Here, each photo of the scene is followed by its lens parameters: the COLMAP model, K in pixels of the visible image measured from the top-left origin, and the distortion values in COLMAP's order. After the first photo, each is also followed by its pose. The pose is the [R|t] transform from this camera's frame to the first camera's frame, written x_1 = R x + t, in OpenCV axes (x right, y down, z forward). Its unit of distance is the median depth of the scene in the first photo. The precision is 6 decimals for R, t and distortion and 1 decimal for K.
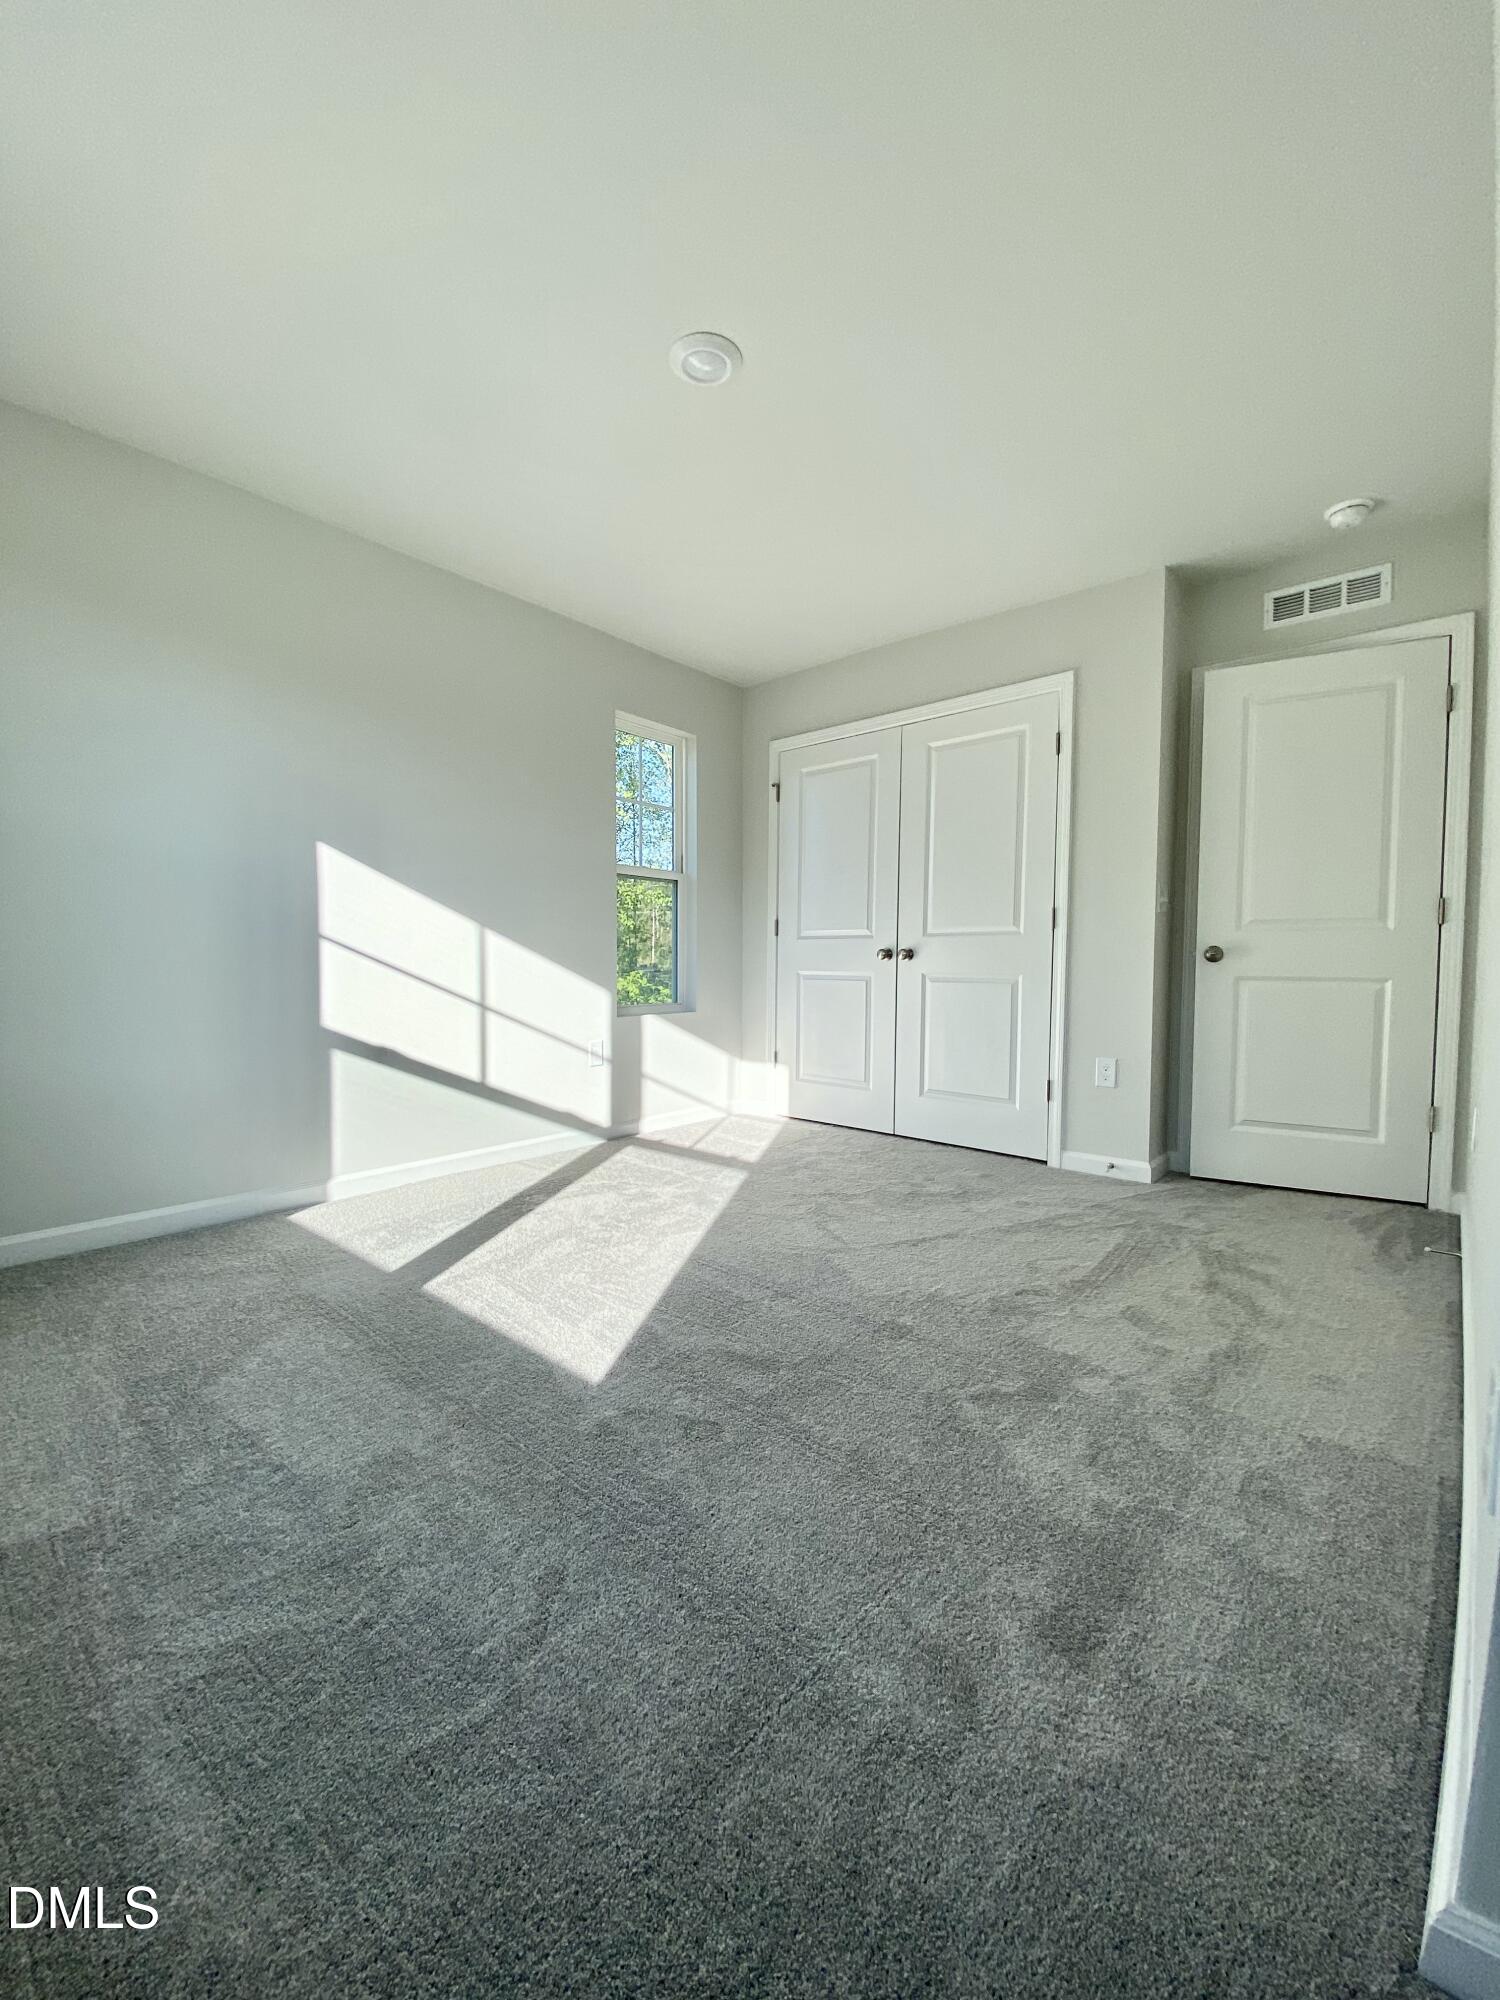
lens RADIAL K [[799.3, 0, 754.1], [0, 799.3, 997.1], [0, 0, 1]] dist [0.008951, -0.024981]
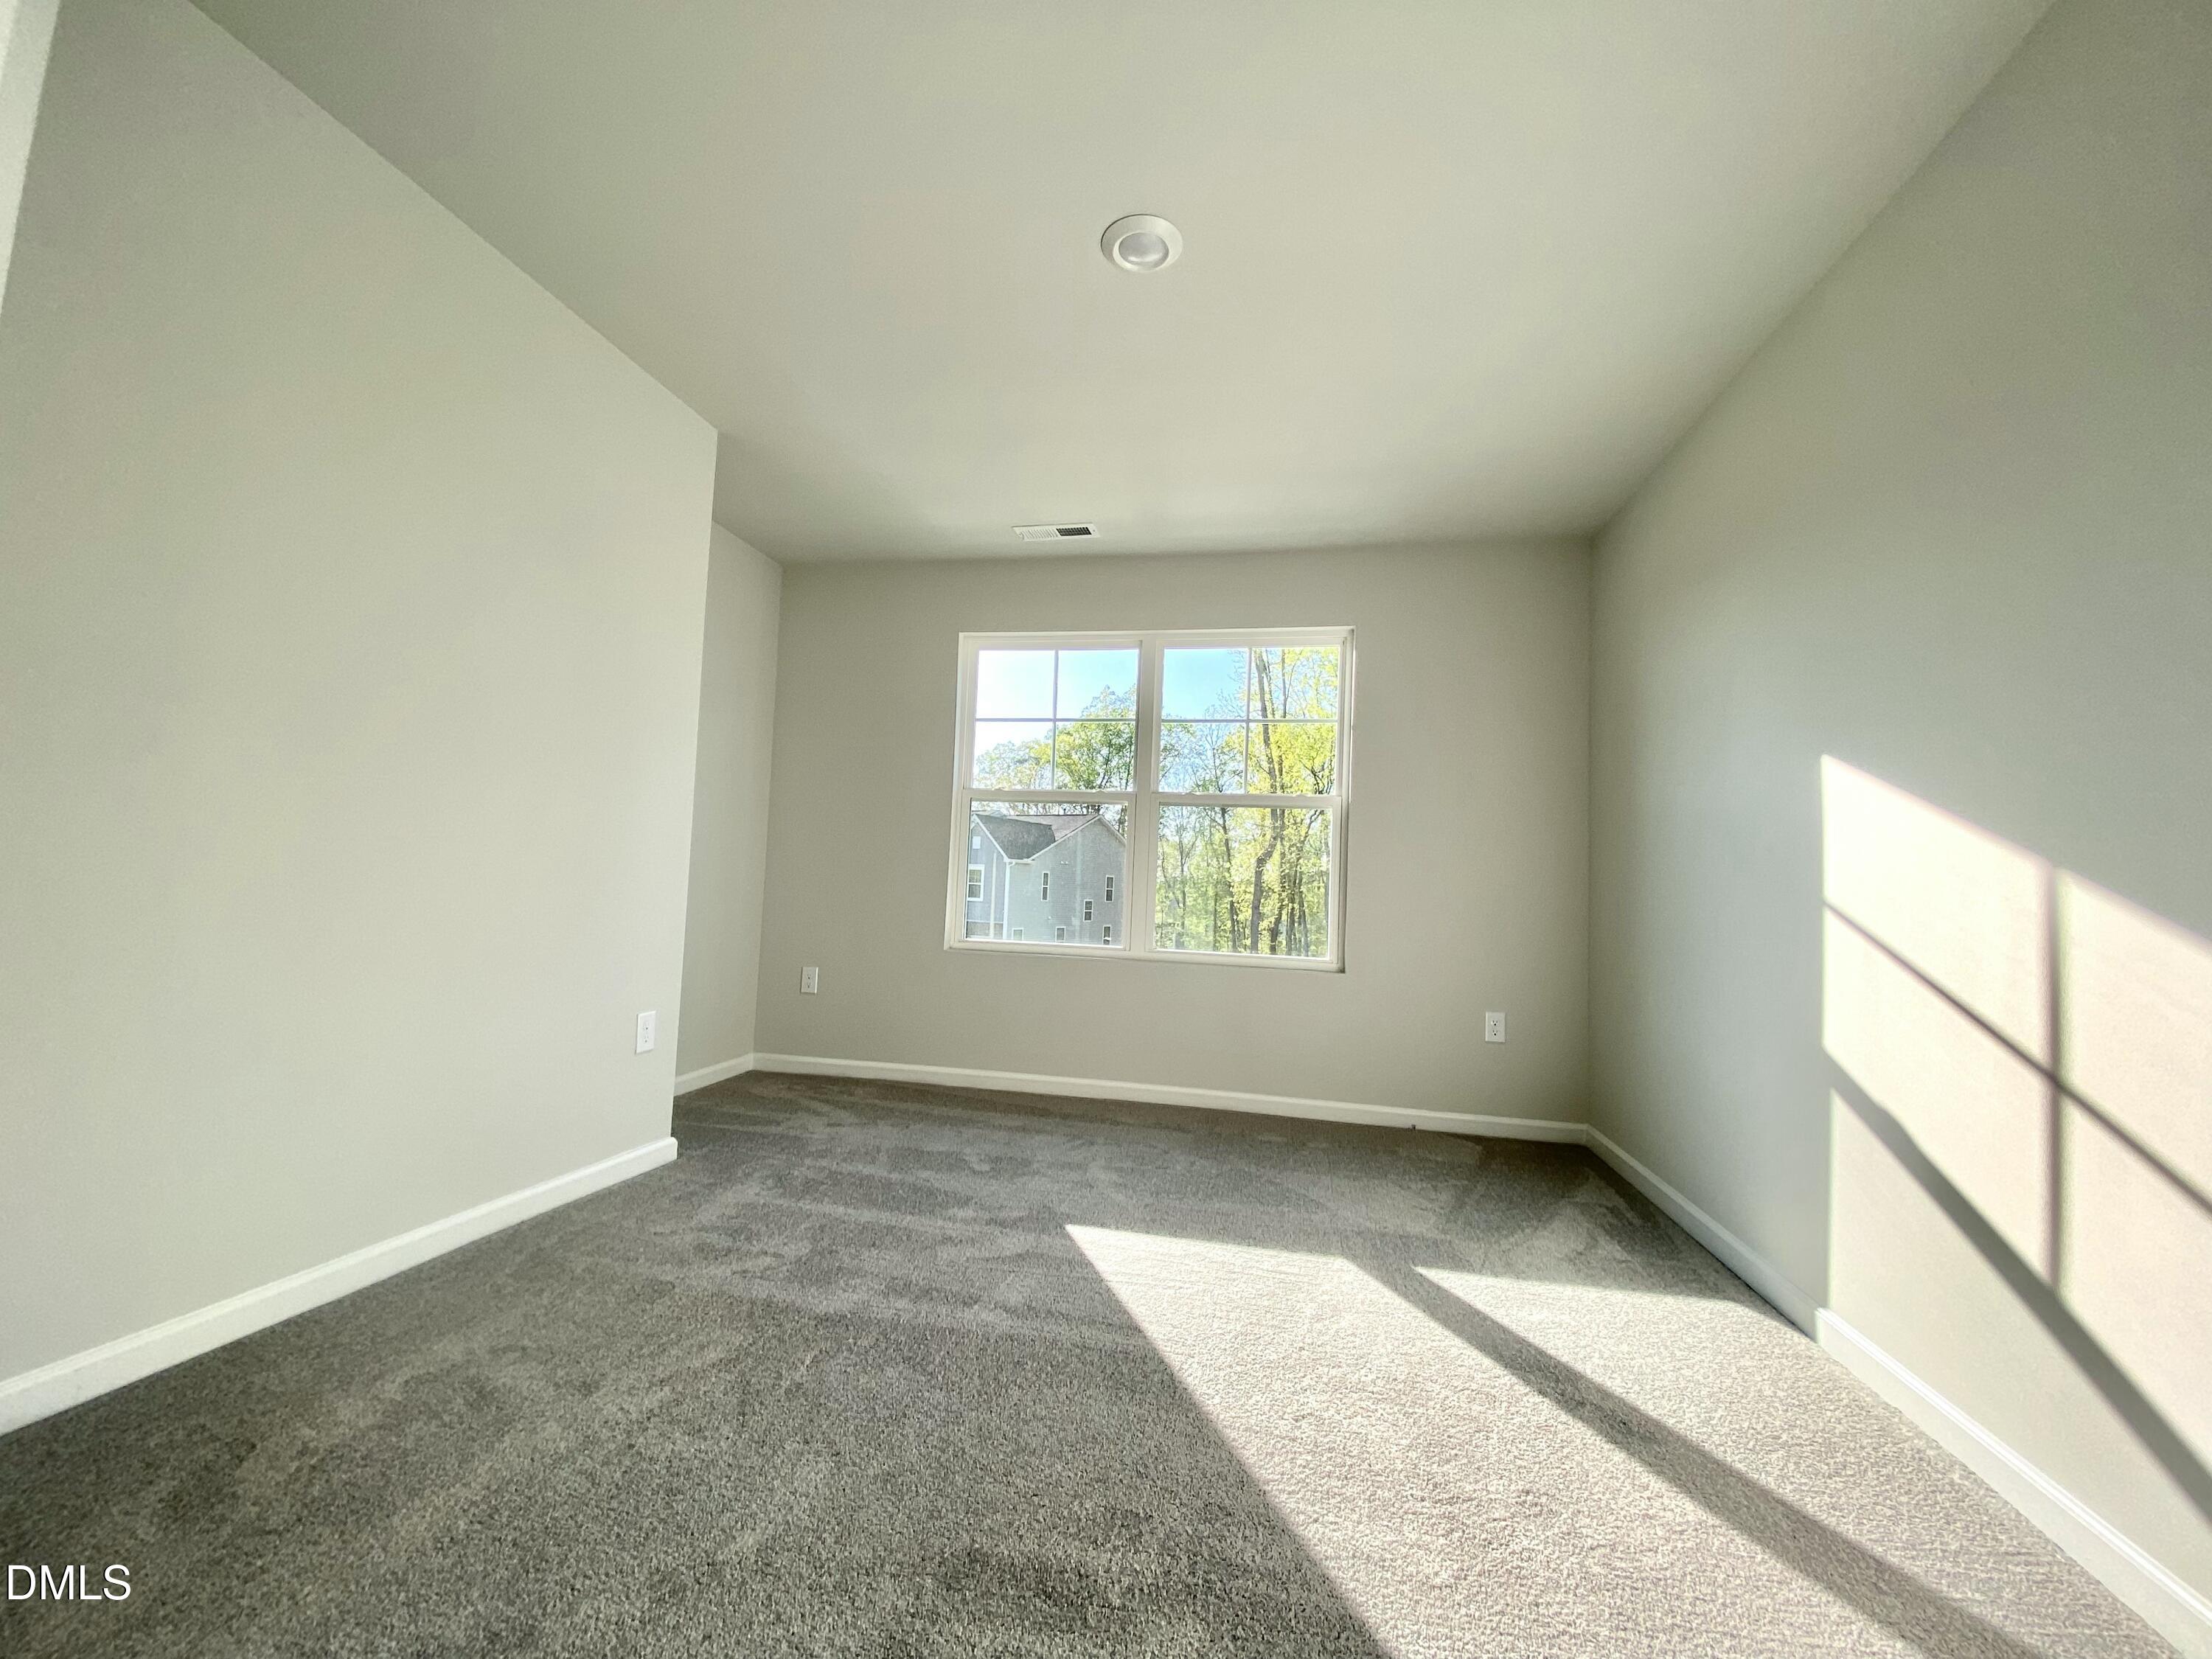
lens RADIAL K [[884.0, 0, 1094.3], [0, 884.0, 832.7], [0, 0, 1]] dist [0.008951, -0.024981]
pose [[-0.864094, -0.069190, -0.498551, 0.301512], [-0.068784, 0.997447, -0.019210, -0.078838], [0.498608, 0.017693, -0.866647, 1.312292]]
